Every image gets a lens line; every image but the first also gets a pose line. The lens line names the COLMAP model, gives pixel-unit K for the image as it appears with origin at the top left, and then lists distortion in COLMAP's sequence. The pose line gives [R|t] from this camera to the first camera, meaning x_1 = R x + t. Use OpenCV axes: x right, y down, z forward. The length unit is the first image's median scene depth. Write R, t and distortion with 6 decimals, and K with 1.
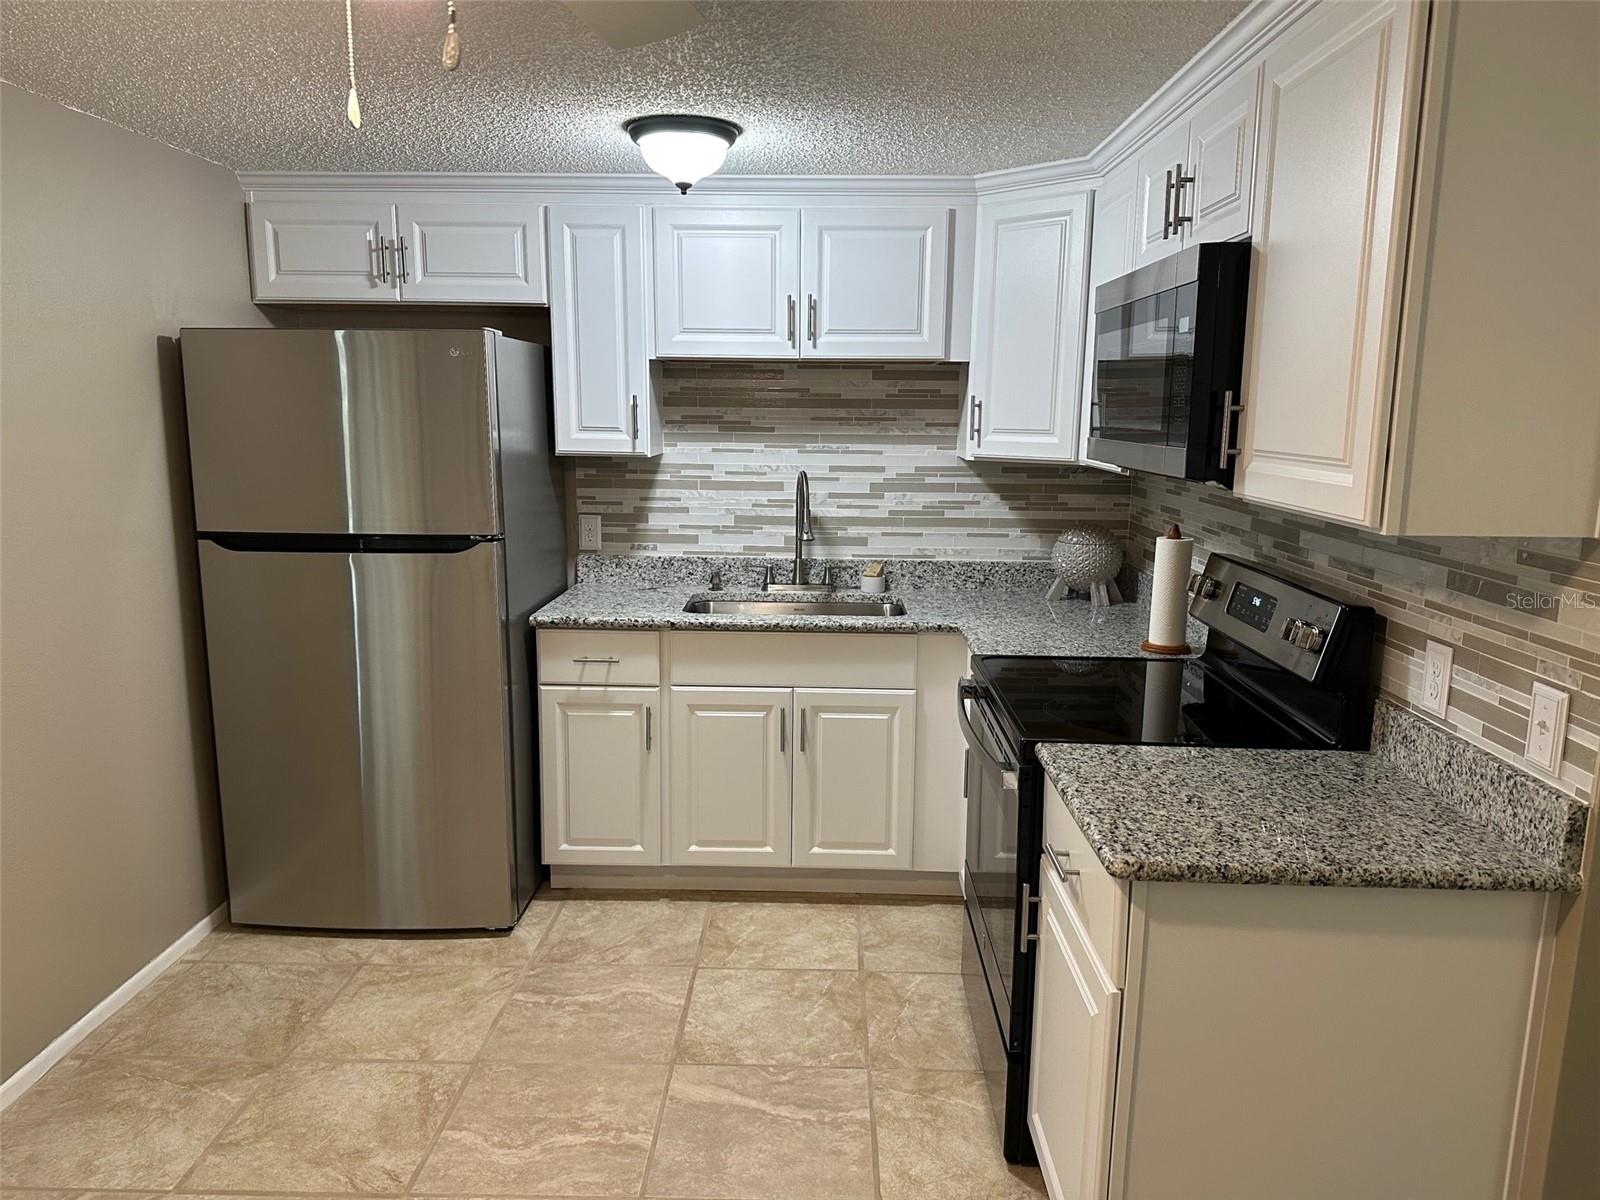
lens RADIAL K [[1105.9, 0, 793.8], [0, 1105.9, 606.1], [0, 0, 1]] dist [0.148272, -0.208420]
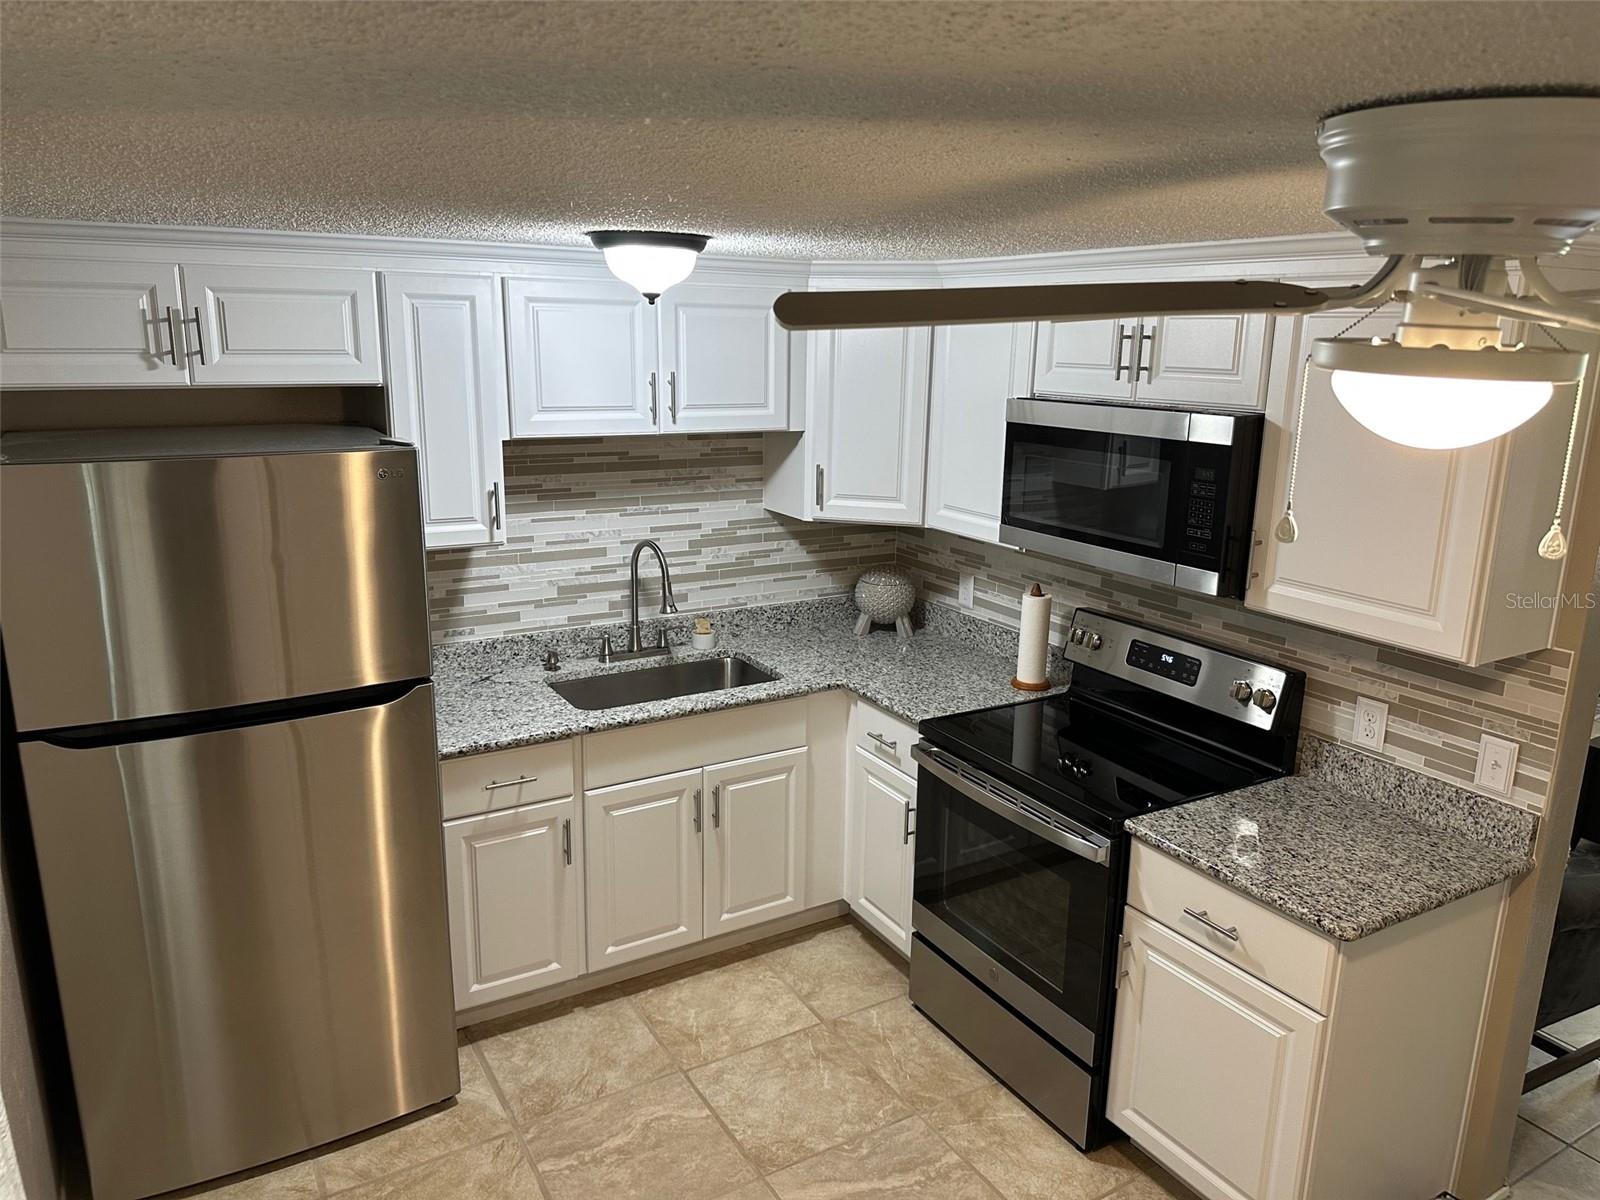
lens RADIAL K [[1120.7, 0, 805.5], [0, 1120.7, 601.5], [0, 0, 1]] dist [0.121404, -0.140176]
pose [[0.849023, -0.120787, 0.514364, -0.416095], [0.087610, 0.992226, 0.088390, -0.153257], [-0.521041, -0.029982, 0.853005, 0.083585]]
